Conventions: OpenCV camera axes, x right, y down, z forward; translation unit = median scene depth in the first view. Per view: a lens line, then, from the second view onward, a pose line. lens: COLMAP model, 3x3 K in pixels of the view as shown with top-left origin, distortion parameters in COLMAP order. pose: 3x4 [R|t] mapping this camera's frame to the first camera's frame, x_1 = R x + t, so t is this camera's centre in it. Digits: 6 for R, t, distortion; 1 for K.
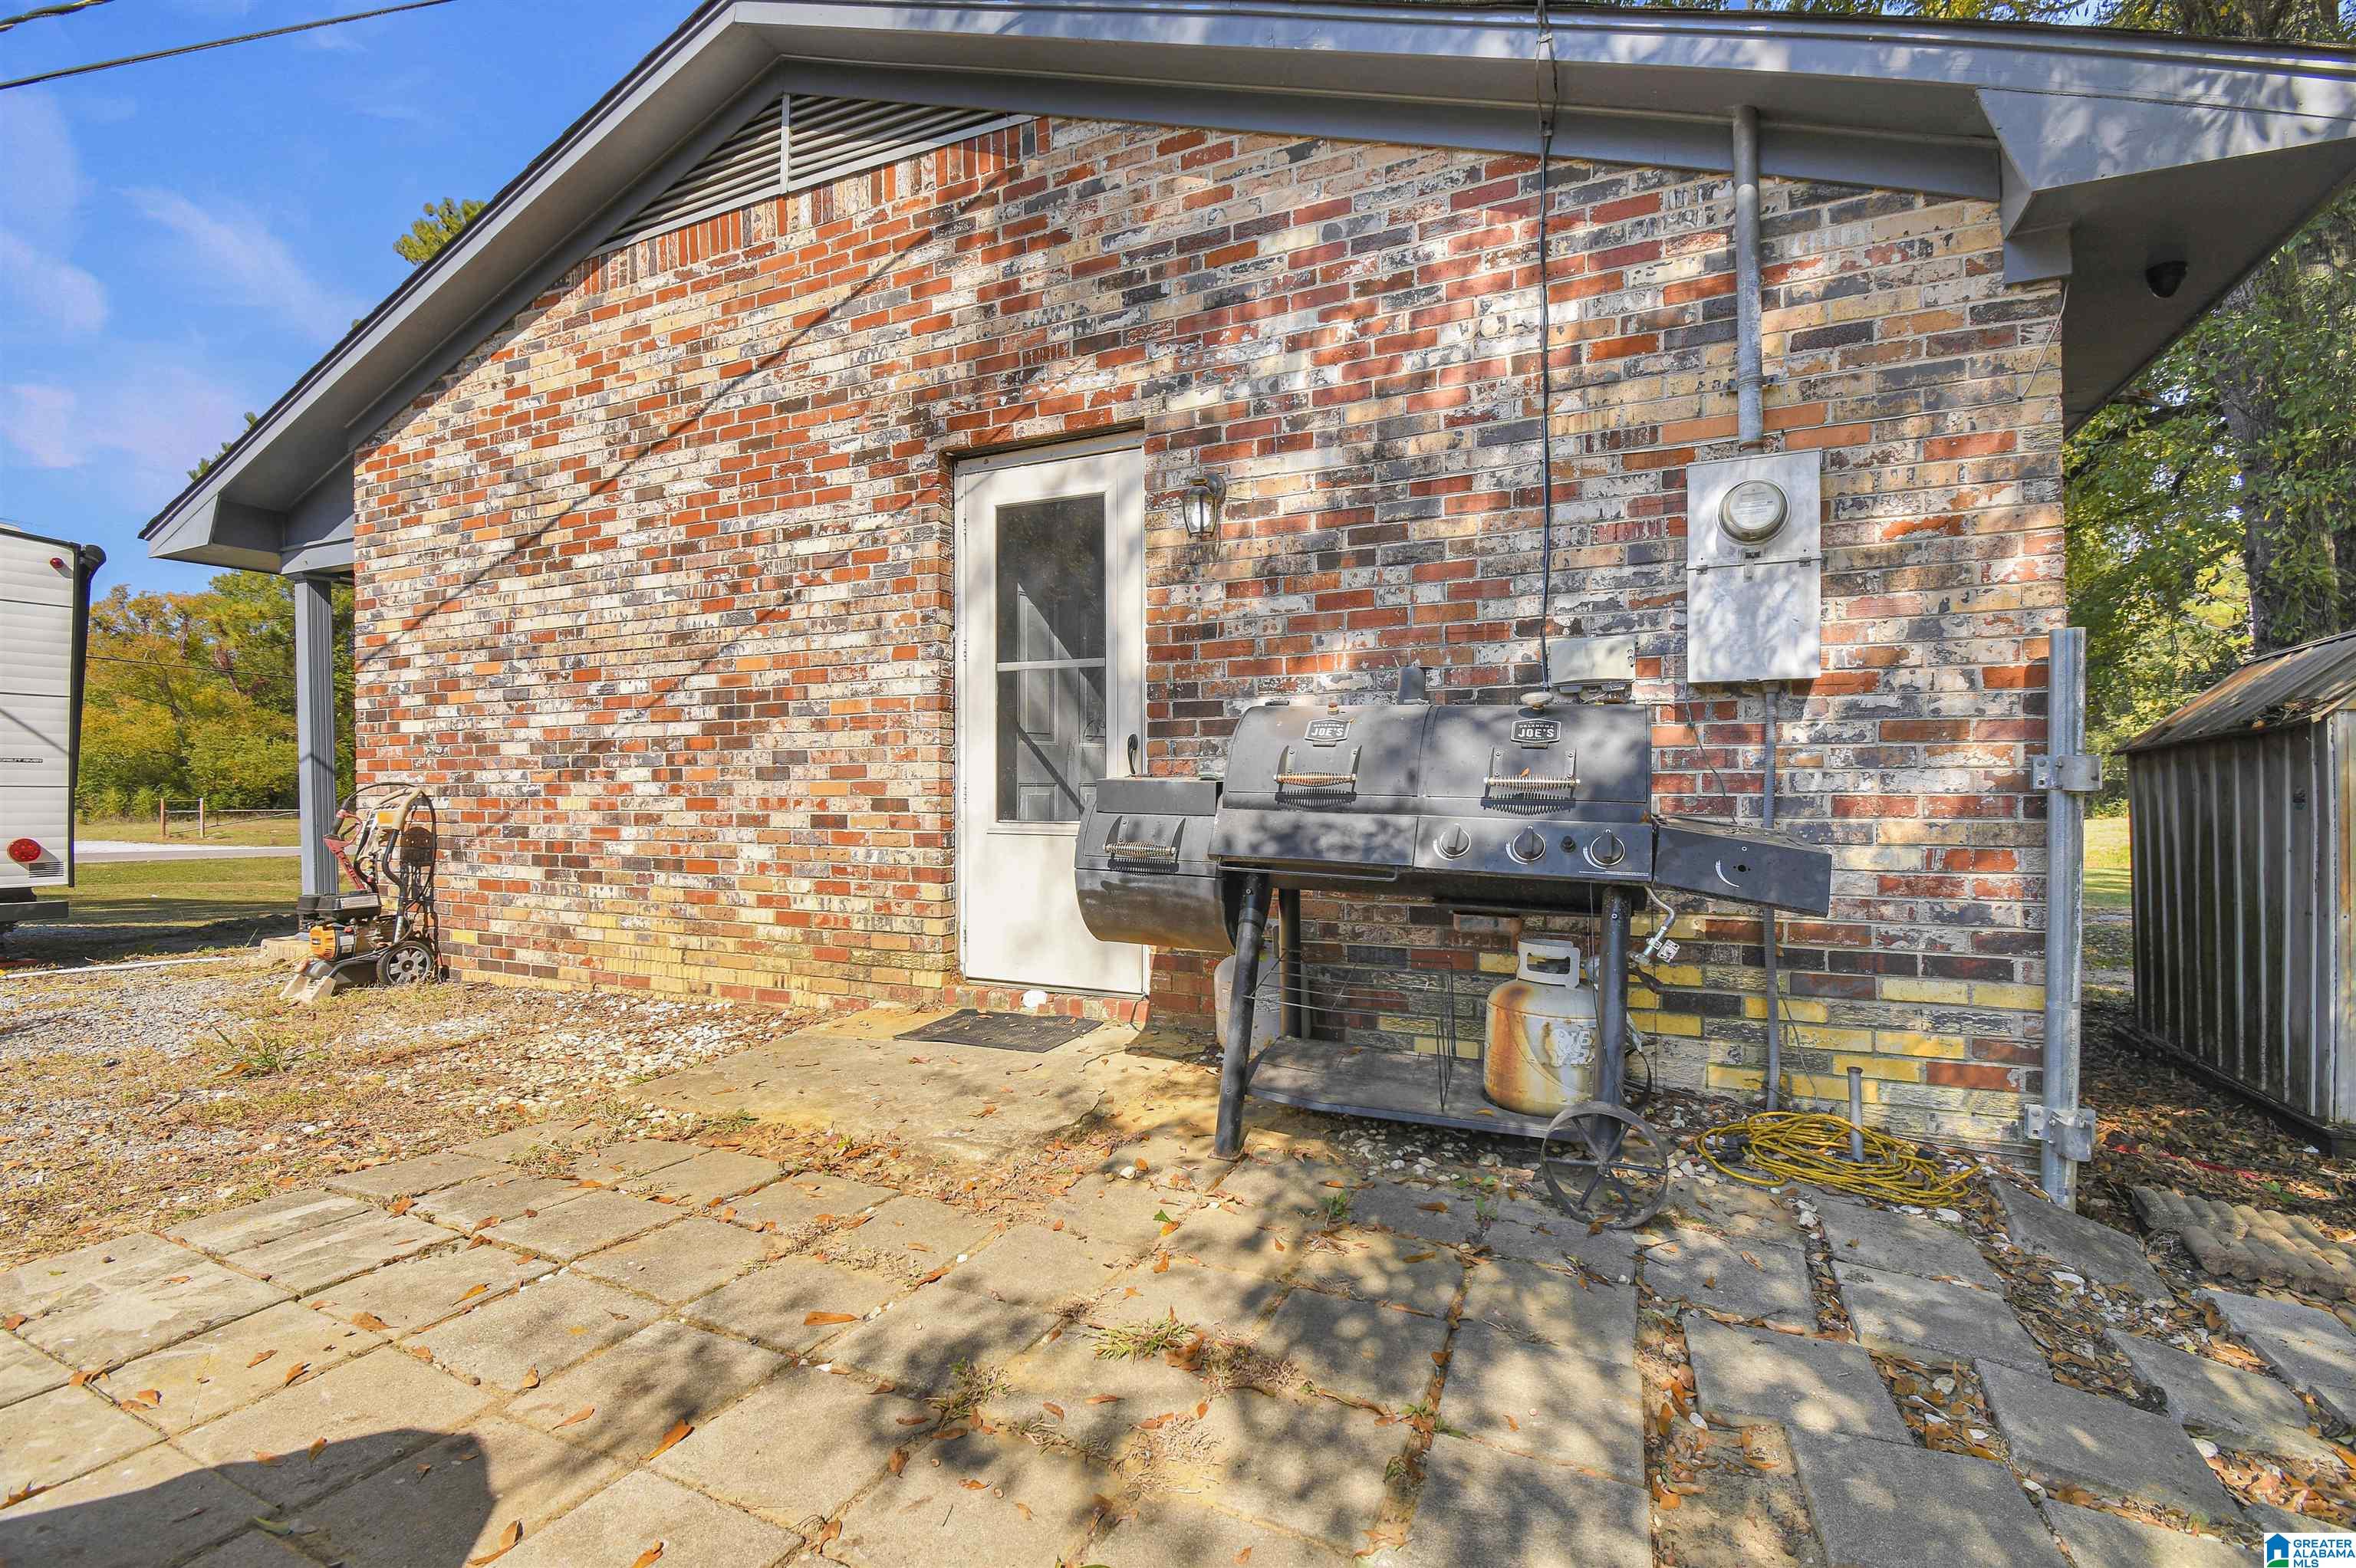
lens RADIAL K [[1023.4, 0, 1178.0], [0, 1023.4, 784.0], [0, 0, 1]] dist [0.022894, -0.022979]
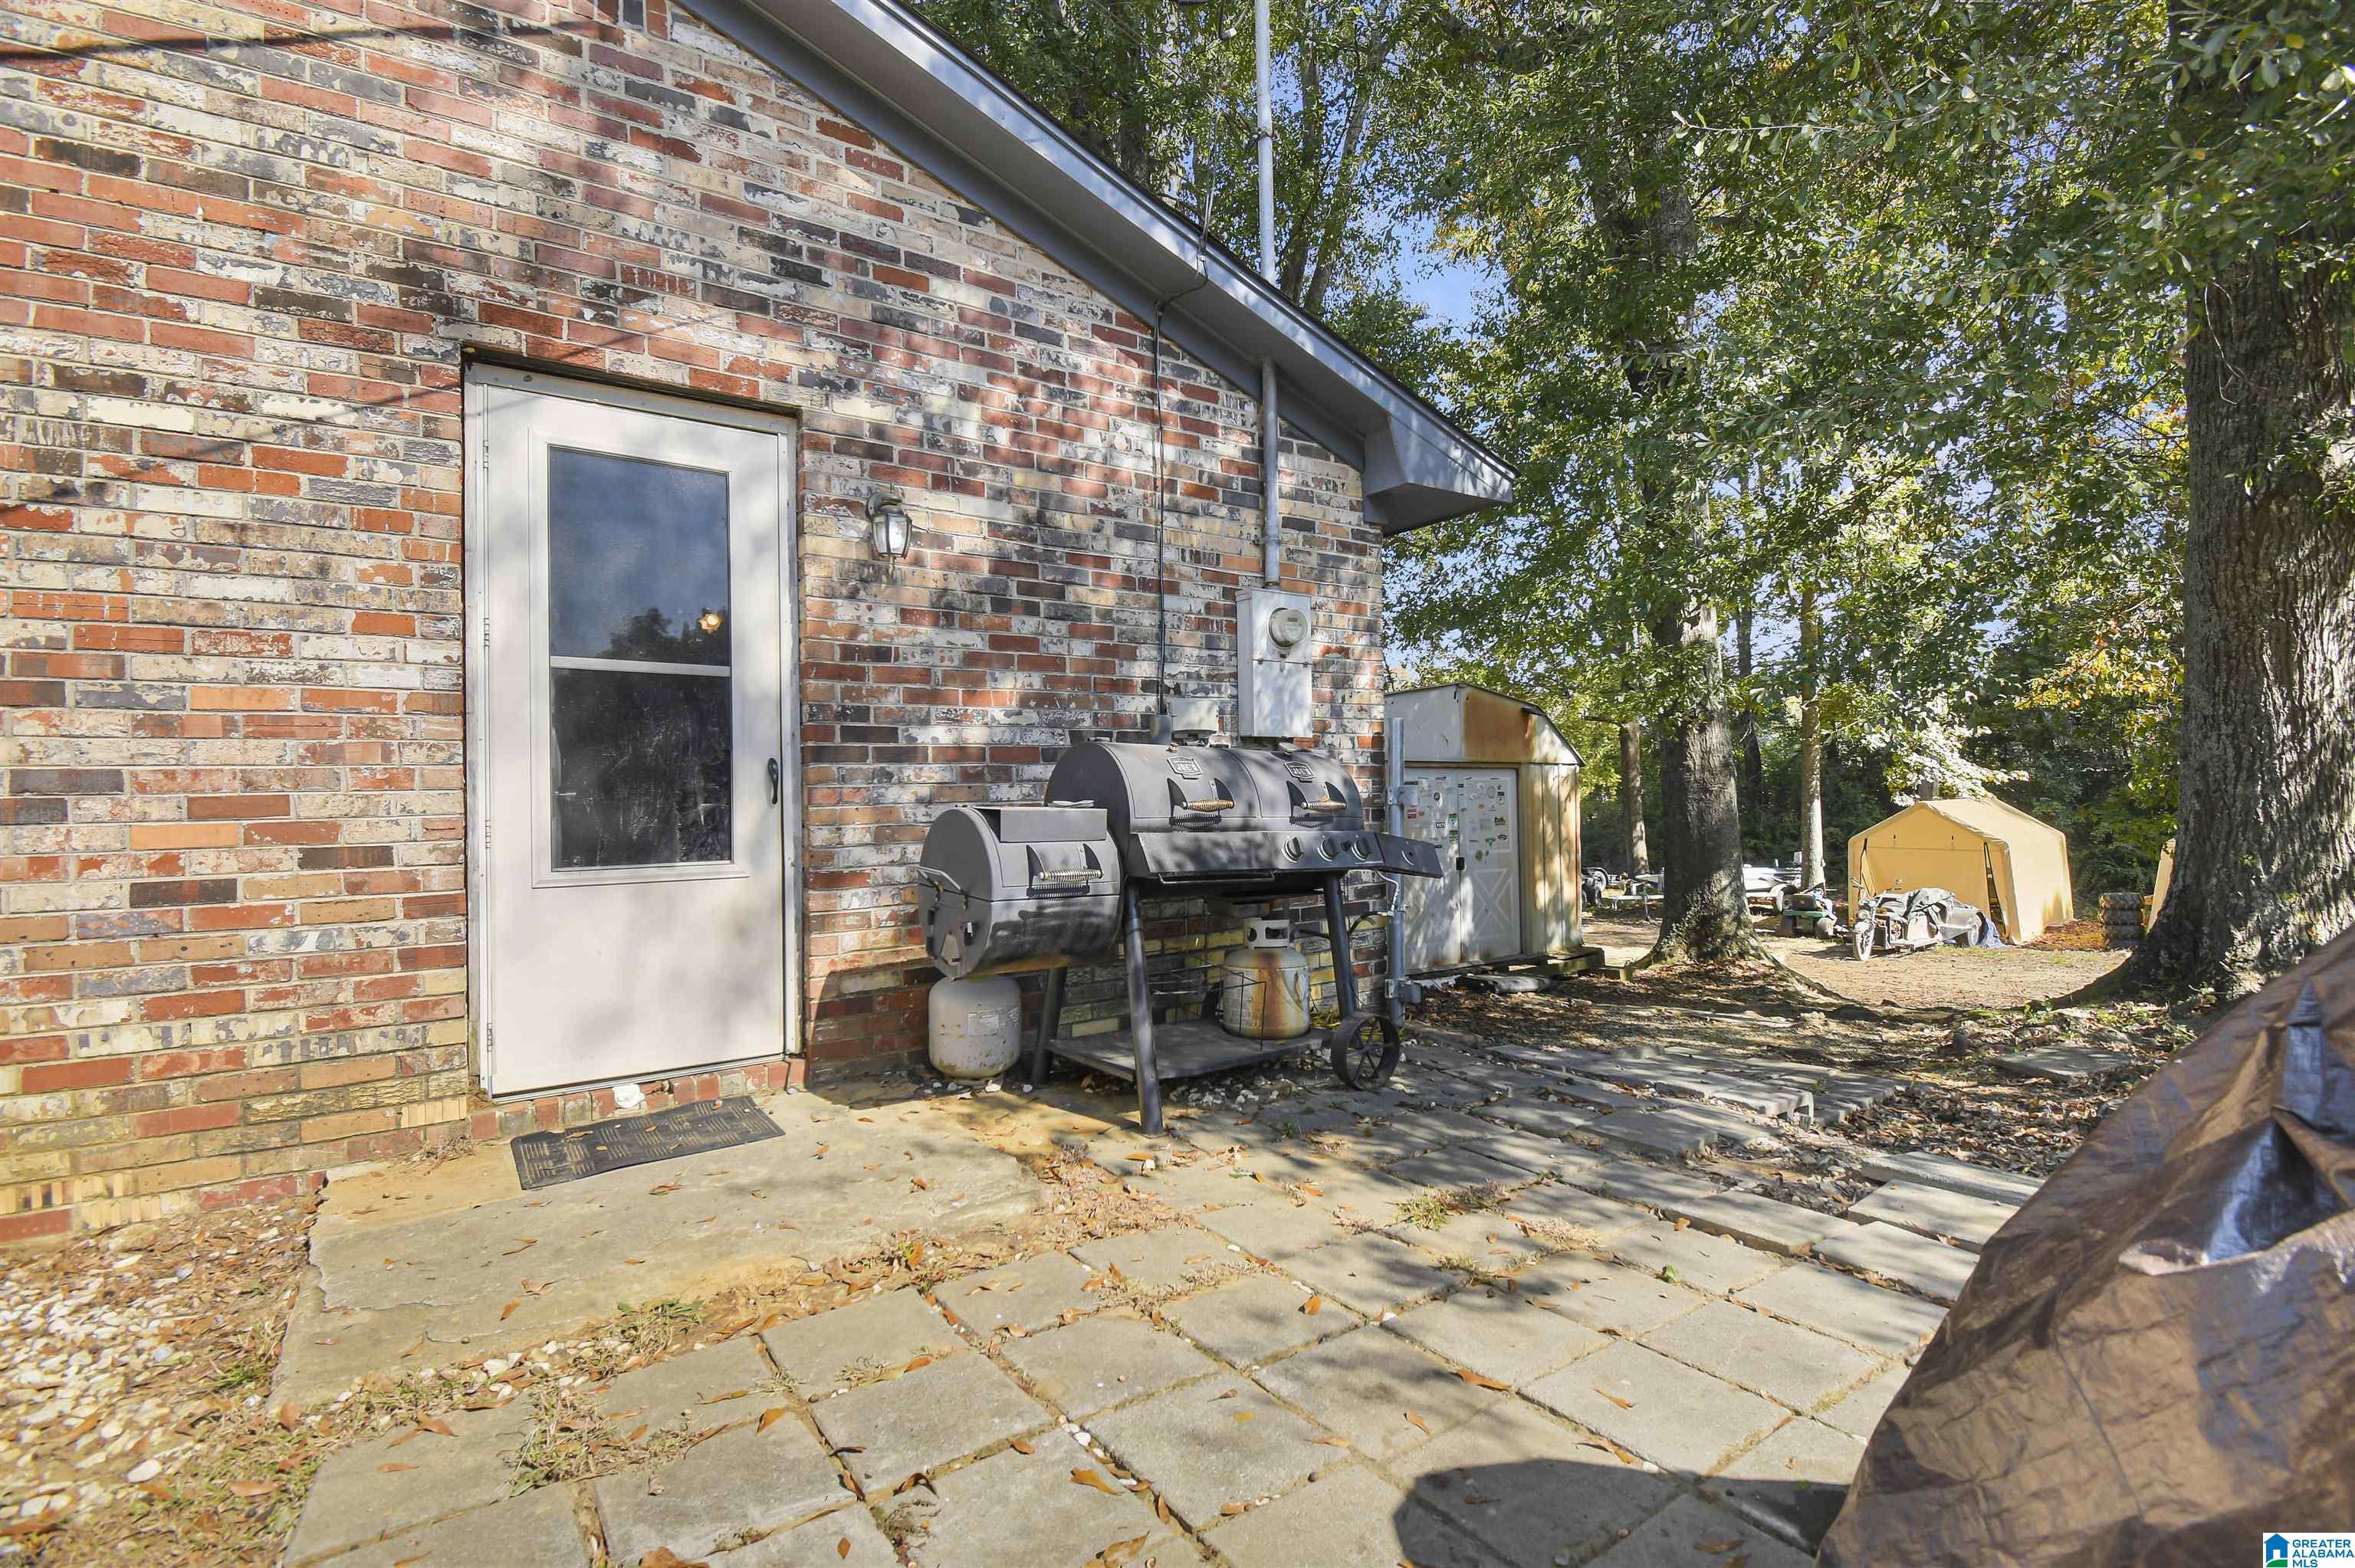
lens RADIAL K [[1039.5, 0, 1158.9], [0, 1039.5, 786.2], [0, 0, 1]] dist [0.018023, -0.024777]
pose [[0.522627, -0.000709, 0.852561, -0.691279], [0.014633, 0.999860, -0.008139, -0.013703], [-0.852436, 0.016729, 0.522564, 0.277127]]
